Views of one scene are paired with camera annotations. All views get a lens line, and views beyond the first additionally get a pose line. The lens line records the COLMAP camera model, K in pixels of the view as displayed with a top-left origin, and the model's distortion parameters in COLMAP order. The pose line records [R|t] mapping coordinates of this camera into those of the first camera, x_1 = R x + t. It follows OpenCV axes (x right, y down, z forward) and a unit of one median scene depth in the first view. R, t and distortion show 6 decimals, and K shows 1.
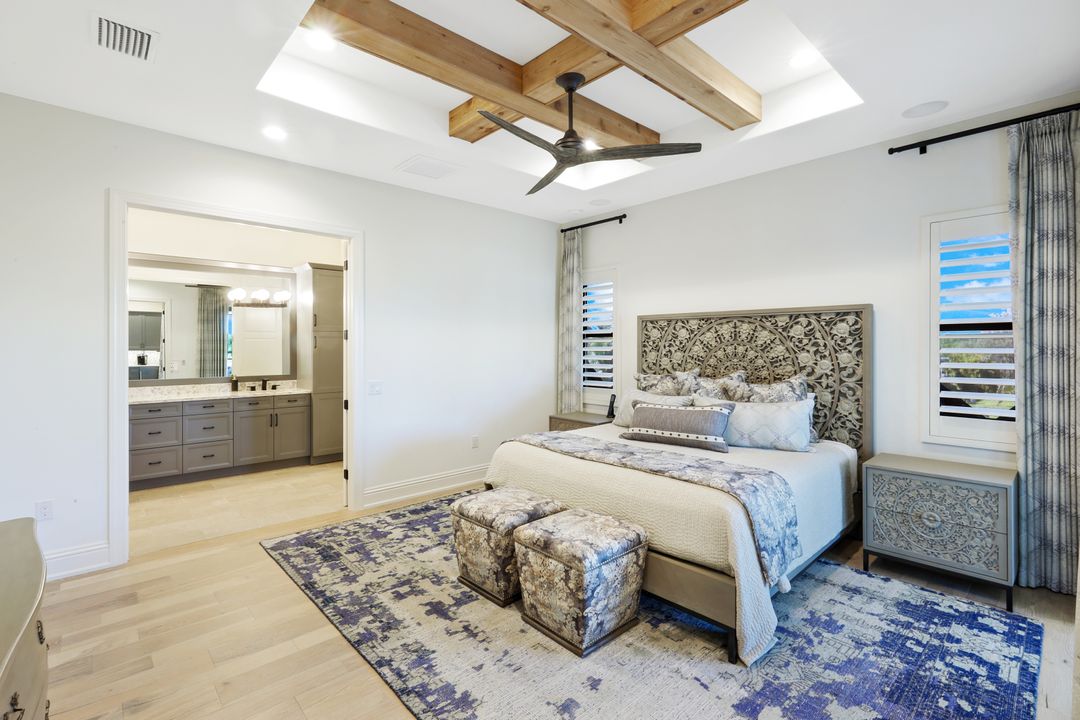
lens RADIAL K [[502.9, 0, 563.7], [0, 502.9, 343.8], [0, 0, 1]] dist [-0.001882, -0.000697]
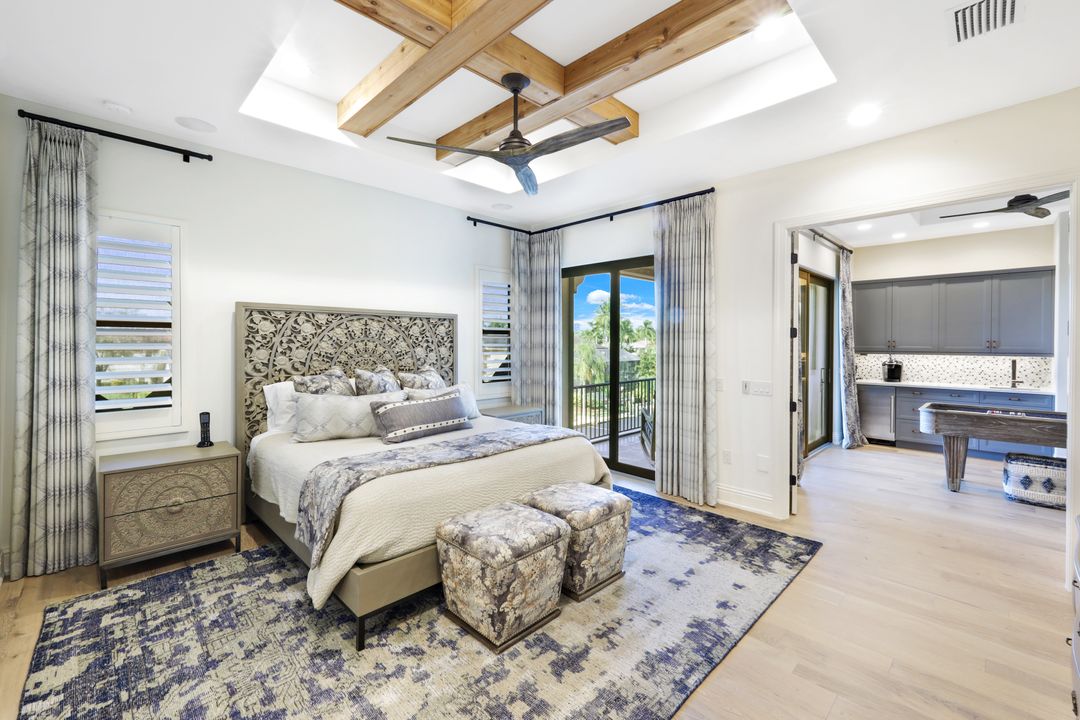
lens RADIAL K [[453.0, 0, 516.0], [0, 453.0, 344.7], [0, 0, 1]] dist [-0.001884, -0.000442]
pose [[0.003887, -0.006963, 0.999968, -0.693121], [-0.008792, 0.999937, 0.006997, 0.000082], [-0.999954, -0.008819, 0.003826, 0.760277]]
